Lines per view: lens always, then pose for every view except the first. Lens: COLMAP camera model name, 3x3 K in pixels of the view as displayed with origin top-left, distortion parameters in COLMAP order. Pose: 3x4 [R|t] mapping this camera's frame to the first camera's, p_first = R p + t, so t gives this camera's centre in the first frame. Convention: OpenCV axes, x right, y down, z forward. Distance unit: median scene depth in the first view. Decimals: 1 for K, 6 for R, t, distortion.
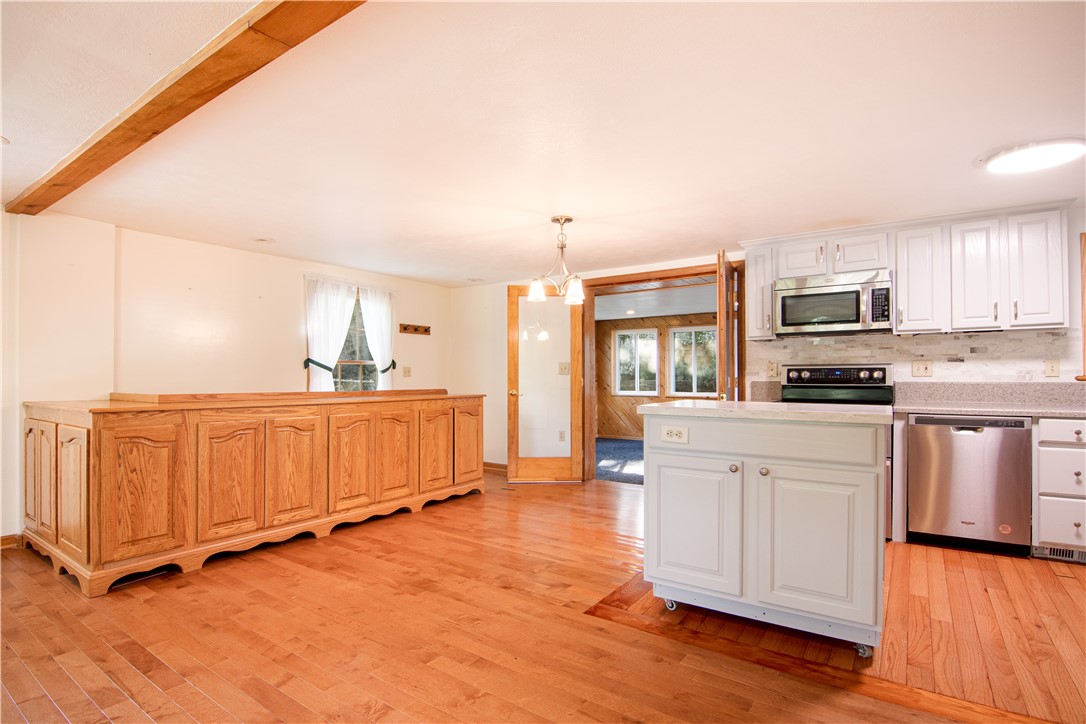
lens RADIAL K [[529.4, 0, 514.2], [0, 529.4, 372.5], [0, 0, 1]] dist [-0.005243, -0.010731]
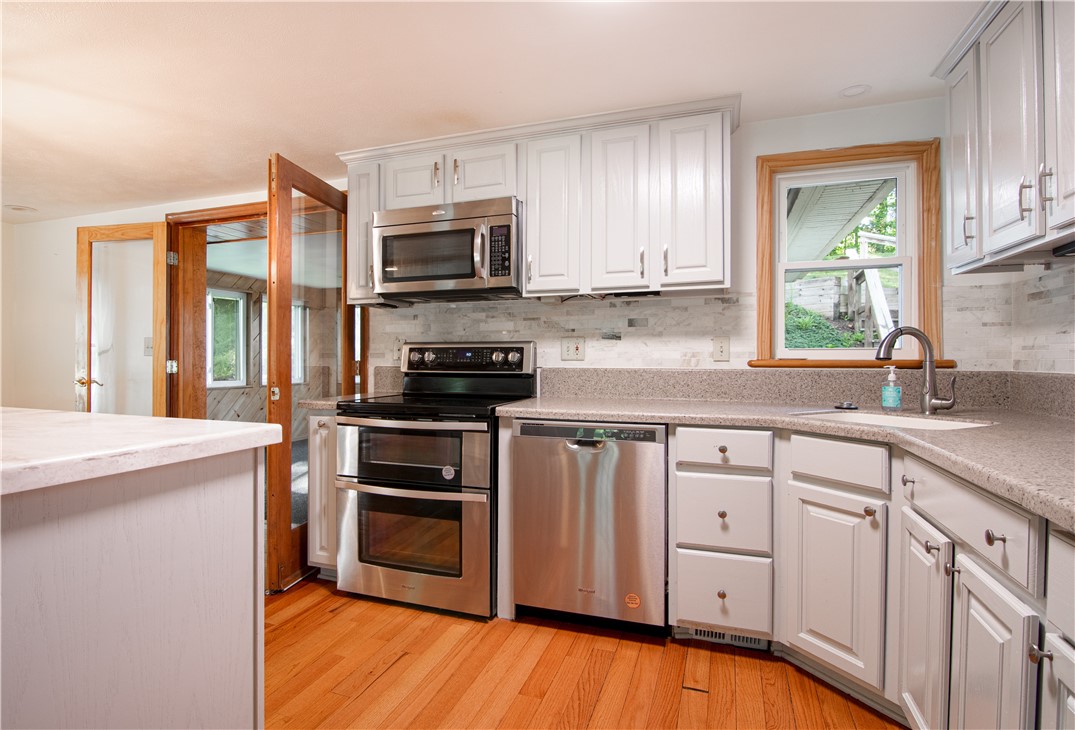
lens RADIAL K [[558.1, 0, 492.8], [0, 558.1, 359.3], [0, 0, 1]] dist [-0.013450, -0.000700]
pose [[0.967051, 0.004892, 0.254537, 0.520347], [-0.006518, 0.999963, 0.005547, 0.003178], [-0.254501, -0.007023, 0.967047, 0.335616]]
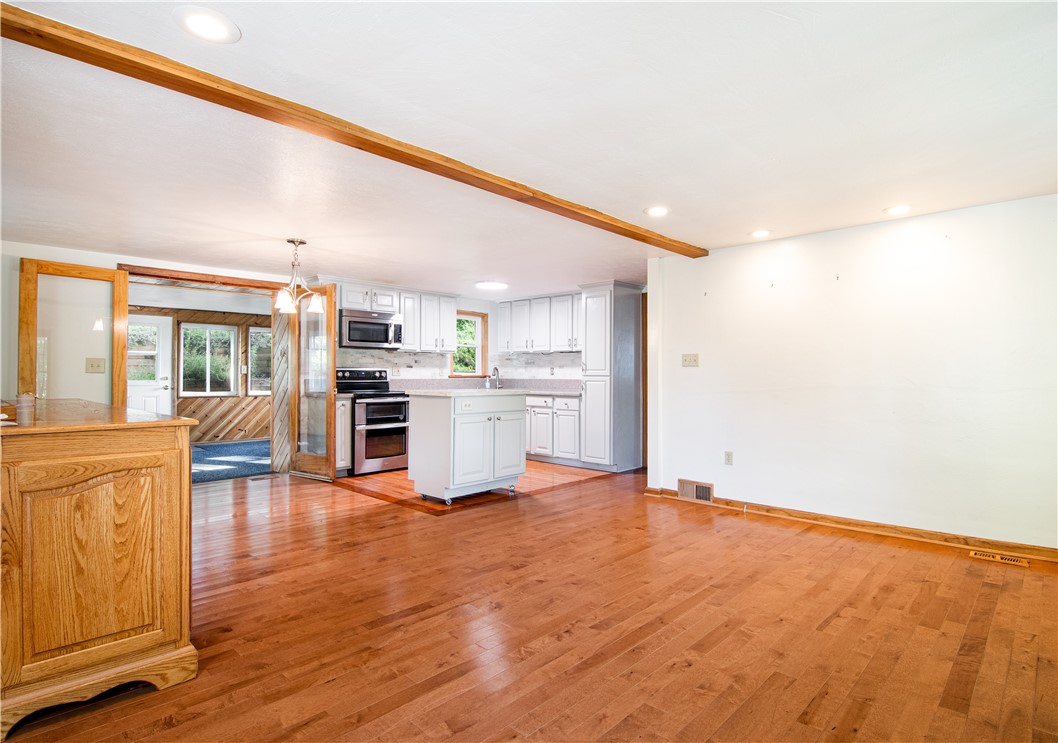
lens RADIAL K [[566.8, 0, 554.4], [0, 566.8, 367.3], [0, 0, 1]] dist [0.000945, -0.010957]
pose [[0.105757, 0.015568, 0.994270, -1.107876], [-0.009338, 0.999849, -0.014662, 0.002344], [-0.994348, -0.007734, 0.105886, 0.300757]]
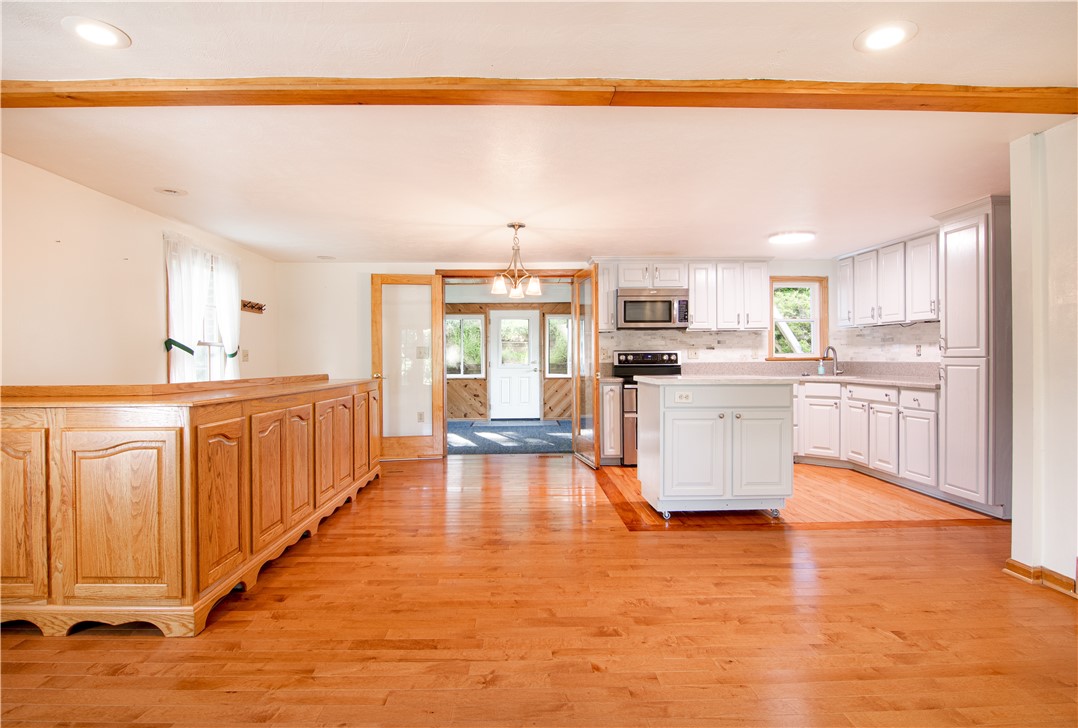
lens RADIAL K [[554.4, 0, 511.2], [0, 554.4, 361.3], [0, 0, 1]] dist [-0.012063, -0.002192]
pose [[0.801385, -0.005841, 0.598120, -0.660730], [0.000574, 0.999959, 0.008996, 0.000179], [-0.598148, -0.006866, 0.801356, 0.023920]]
